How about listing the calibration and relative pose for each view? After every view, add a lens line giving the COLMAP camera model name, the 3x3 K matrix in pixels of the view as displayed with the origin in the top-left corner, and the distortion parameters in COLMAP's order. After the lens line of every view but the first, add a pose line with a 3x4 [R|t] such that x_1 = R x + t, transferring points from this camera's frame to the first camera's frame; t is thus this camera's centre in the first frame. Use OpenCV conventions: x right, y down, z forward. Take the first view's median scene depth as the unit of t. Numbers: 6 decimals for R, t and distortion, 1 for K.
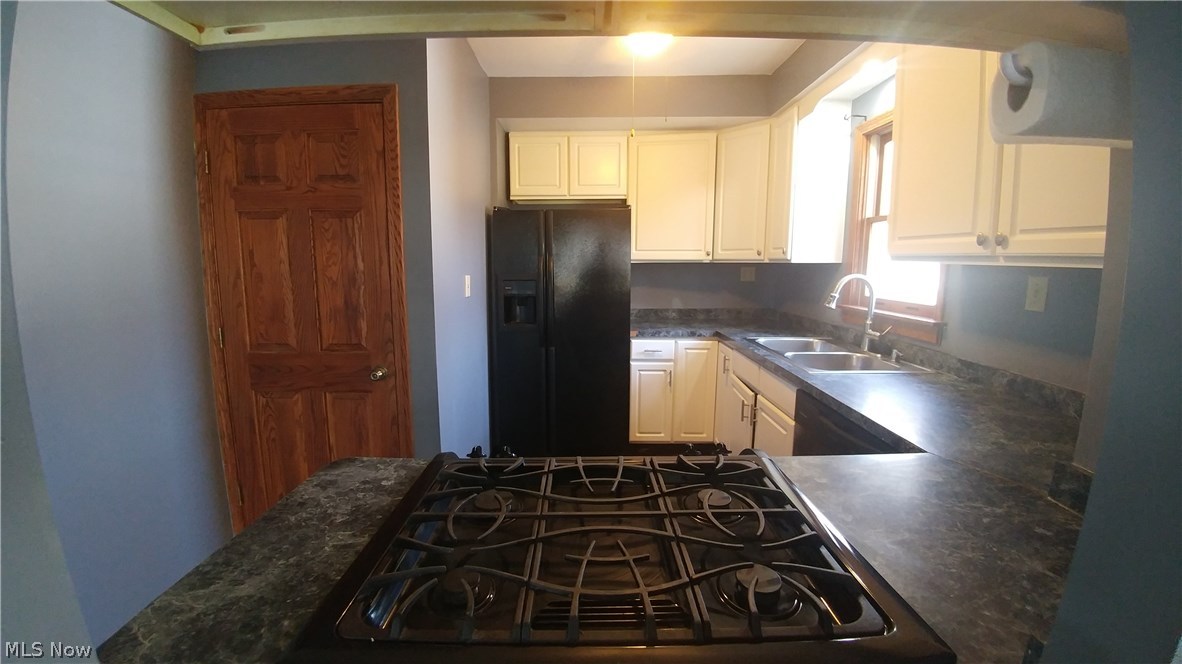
lens RADIAL K [[479.4, 0, 591.0], [0, 479.4, 332.0], [0, 0, 1]] dist [-0.001126, -0.000069]
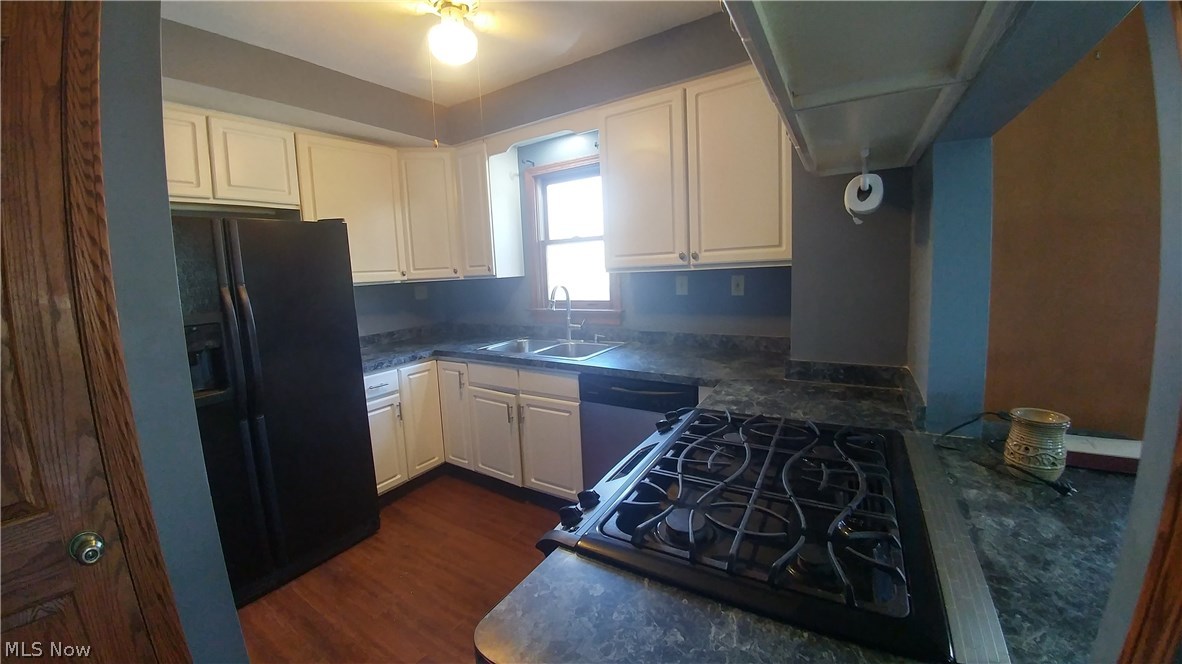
lens RADIAL K [[457.0, 0, 590.6], [0, 457.0, 324.9], [0, 0, 1]] dist [0.000077, -0.021050]
pose [[0.490259, -0.134614, 0.861119, -0.456700], [0.176199, 0.982908, 0.053337, -0.055463], [-0.853581, 0.125579, 0.505598, 0.284553]]
